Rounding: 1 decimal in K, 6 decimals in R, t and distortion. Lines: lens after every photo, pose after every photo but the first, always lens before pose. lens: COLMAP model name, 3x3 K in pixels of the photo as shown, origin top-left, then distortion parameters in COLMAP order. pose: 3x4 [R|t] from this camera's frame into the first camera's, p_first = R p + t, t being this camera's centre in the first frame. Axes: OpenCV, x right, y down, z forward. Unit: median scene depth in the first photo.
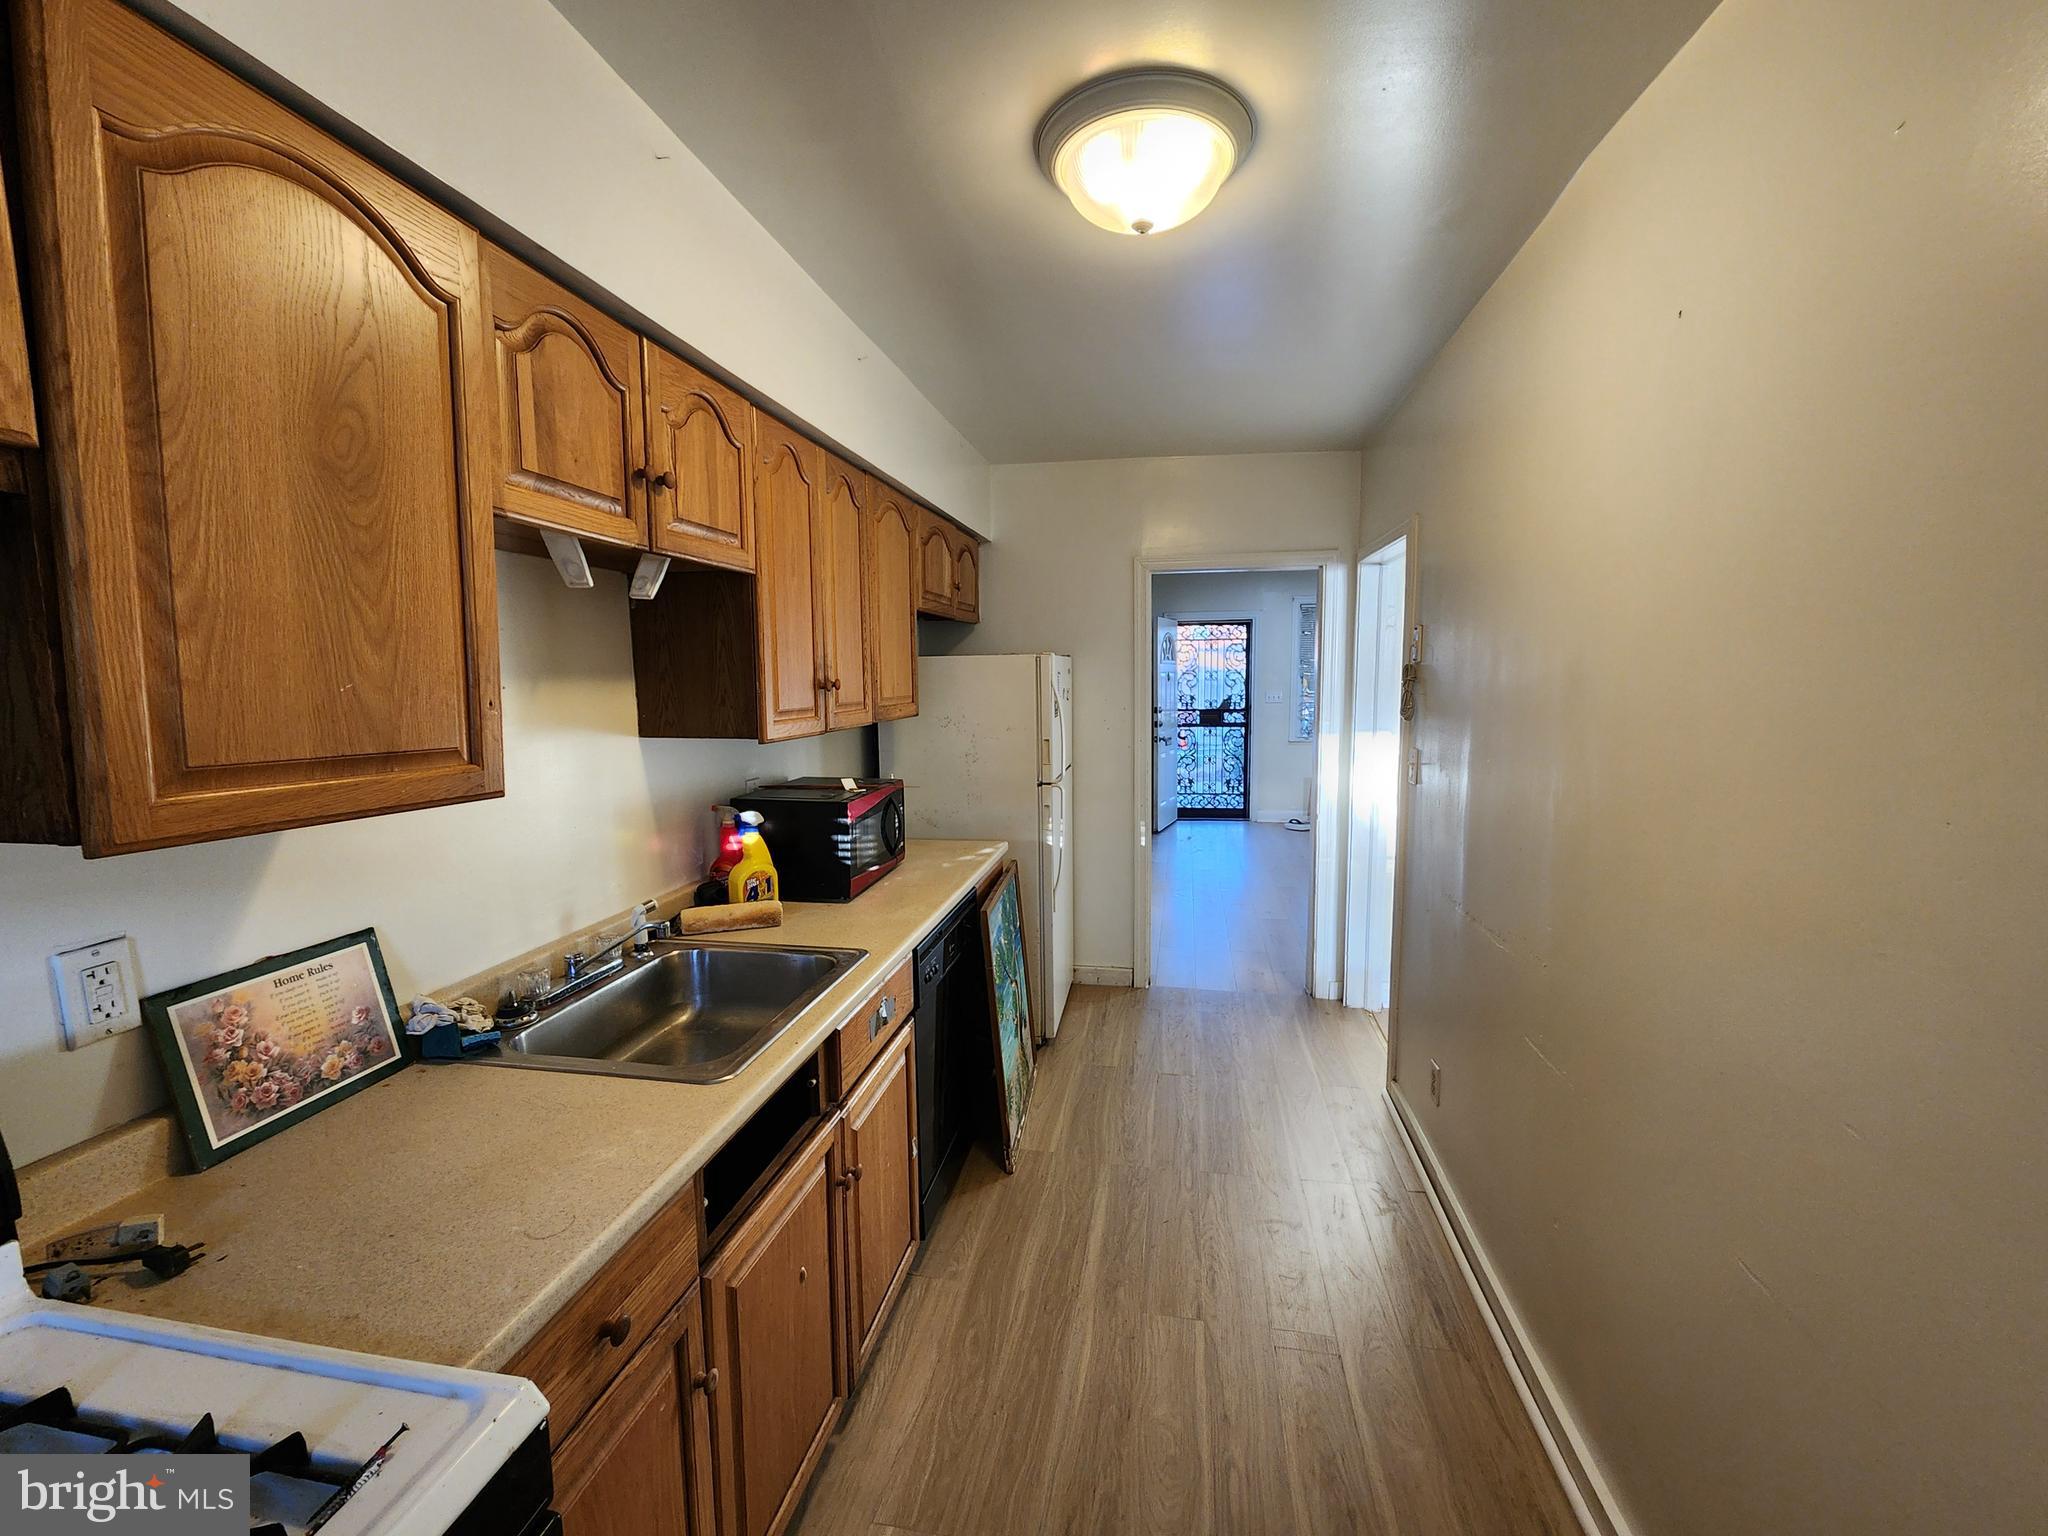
lens RADIAL K [[844.8, 0, 1039.8], [0, 844.8, 774.7], [0, 0, 1]] dist [-0.003481, -0.000238]
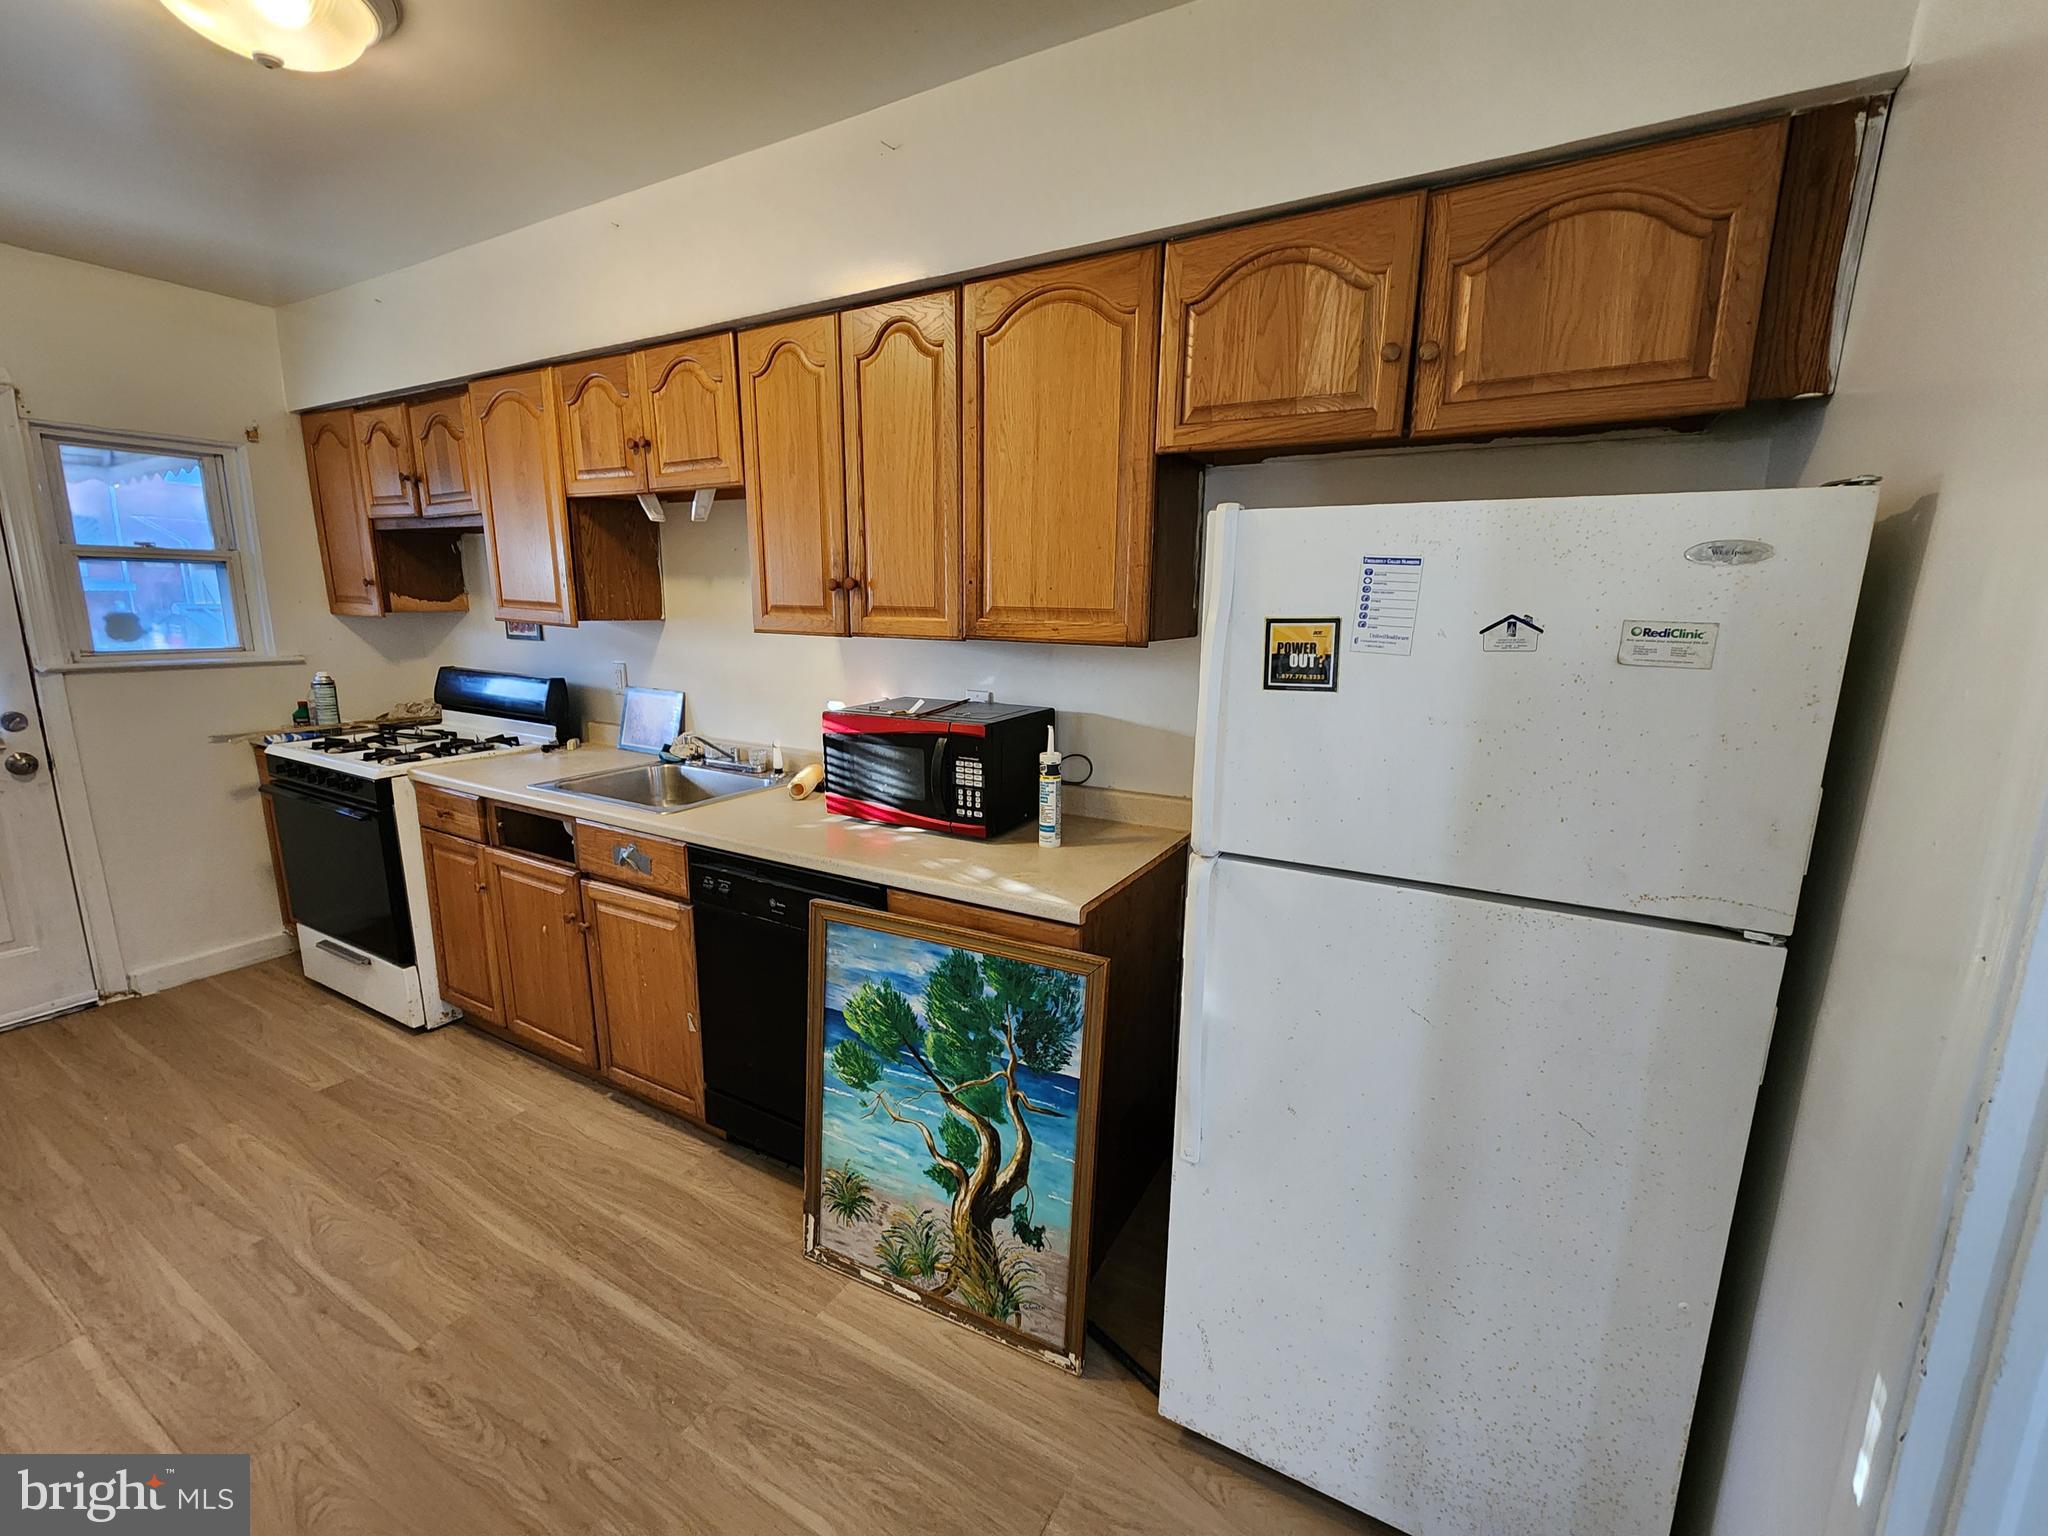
lens RADIAL K [[844.8, 0, 1039.8], [0, 844.8, 774.7], [0, 0, 1]] dist [-0.003481, -0.000238]
pose [[-0.326647, 0.191803, -0.925480, 0.634737], [-0.124361, 0.961957, 0.243256, -0.173820], [0.936929, 0.194552, -0.290367, 1.667906]]
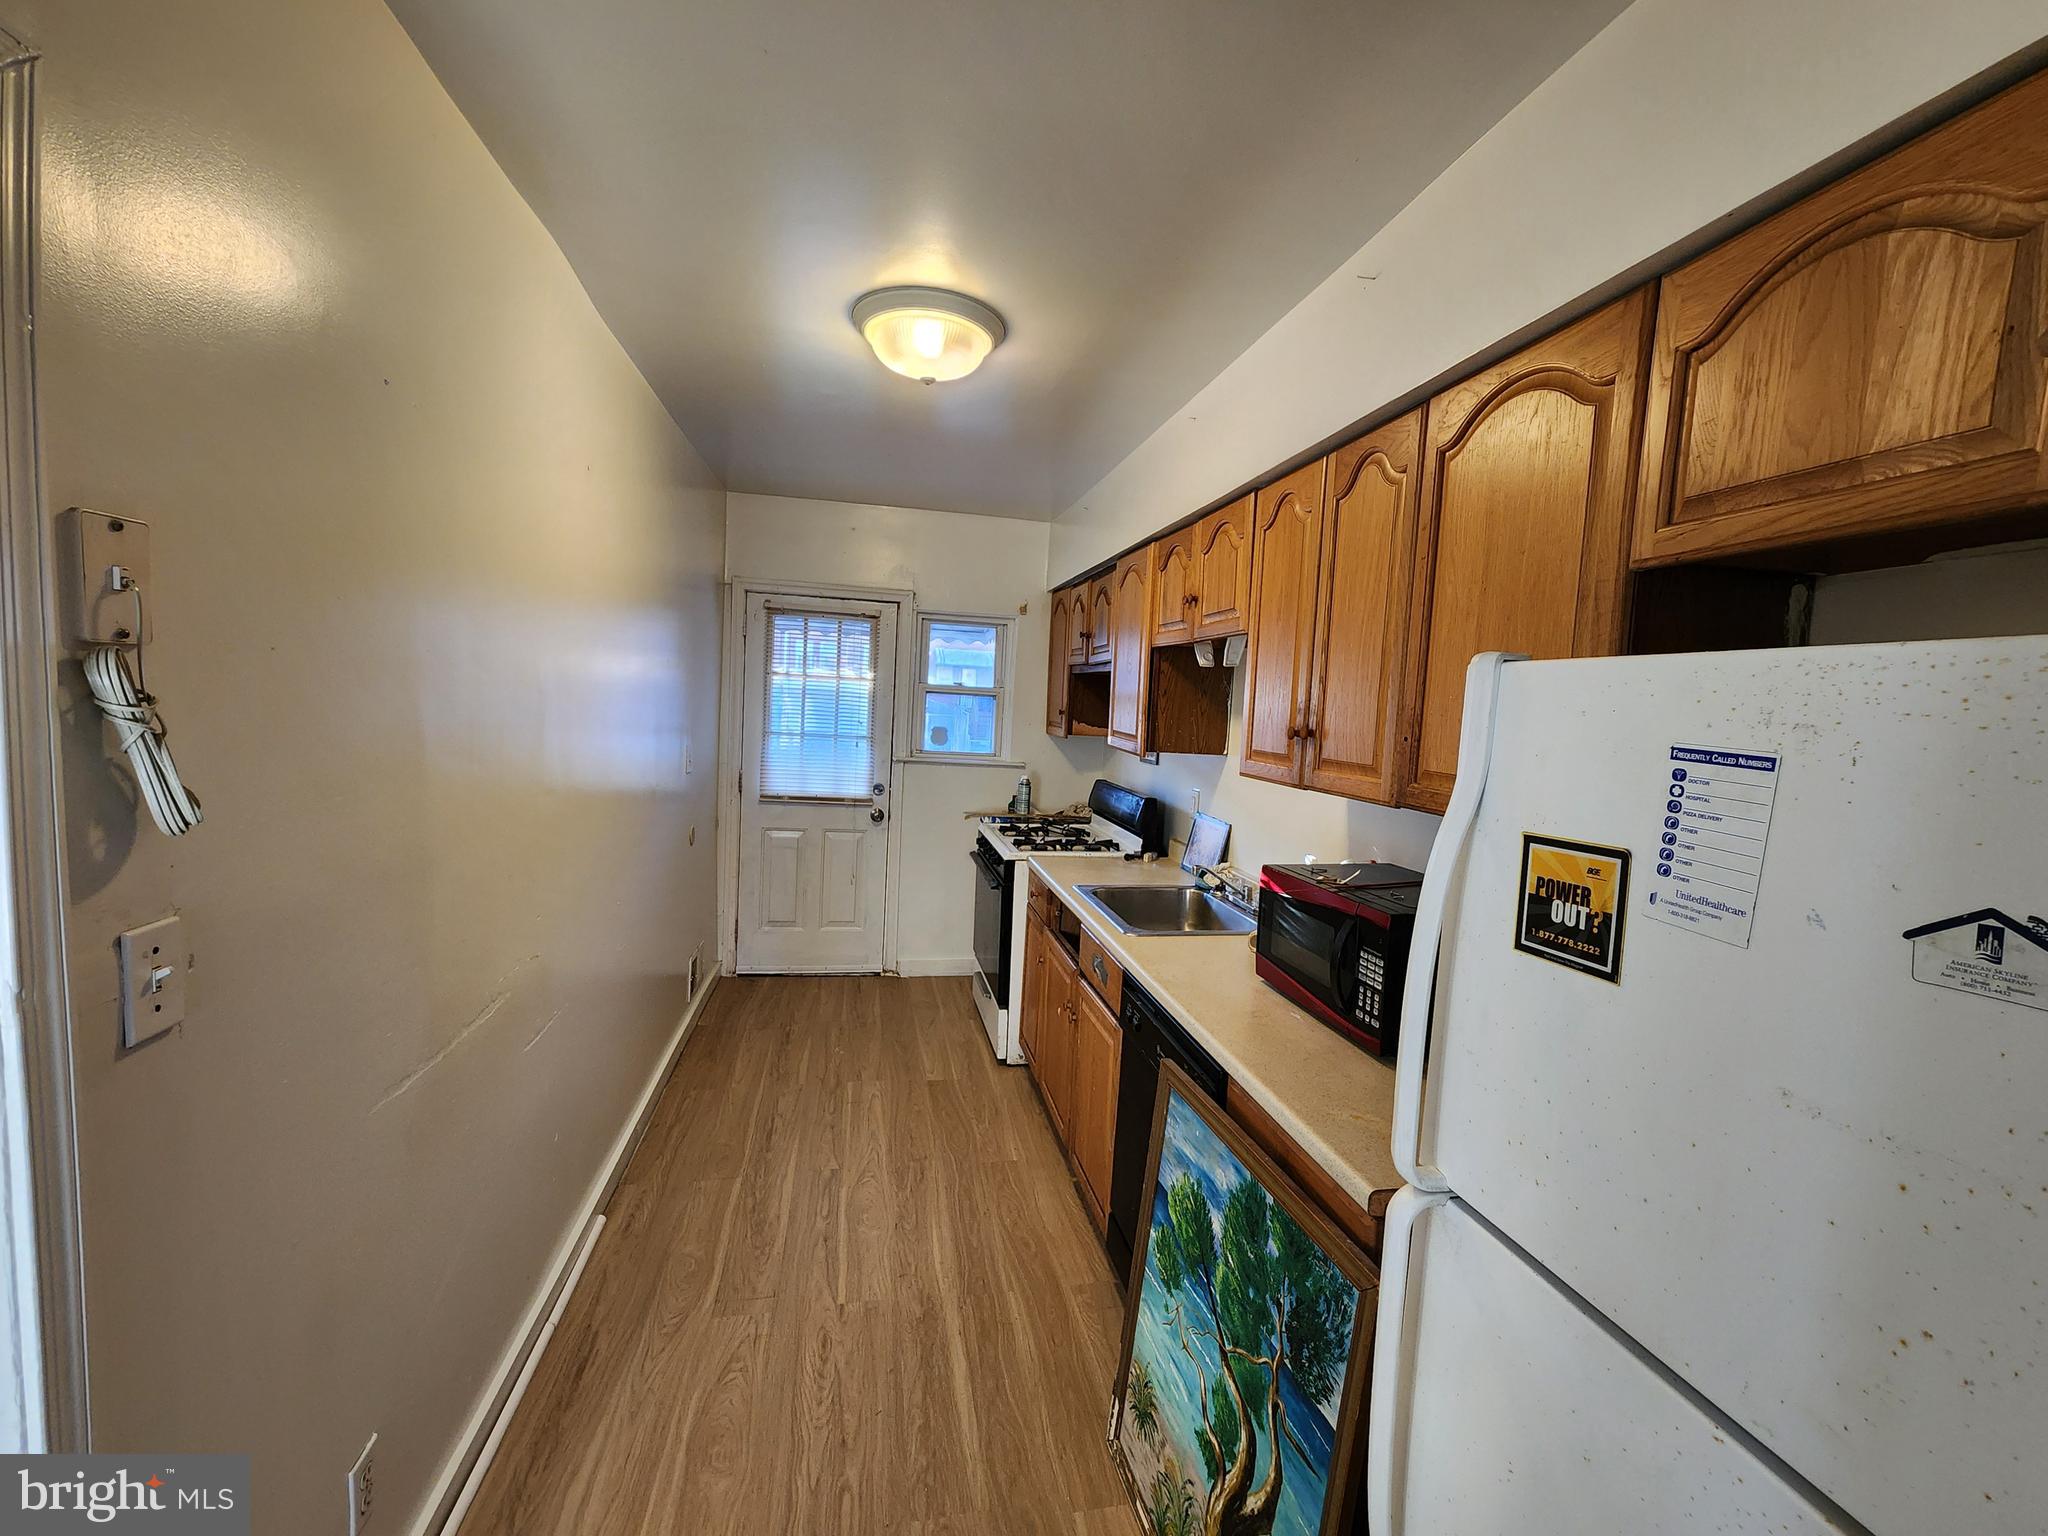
lens RADIAL K [[844.8, 0, 1039.8], [0, 844.8, 774.7], [0, 0, 1]] dist [-0.003481, -0.000238]
pose [[-0.930901, -0.008817, -0.365166, 0.342527], [-0.086393, 0.976659, 0.196656, -0.232290], [0.354908, 0.214615, -0.909934, 1.870769]]
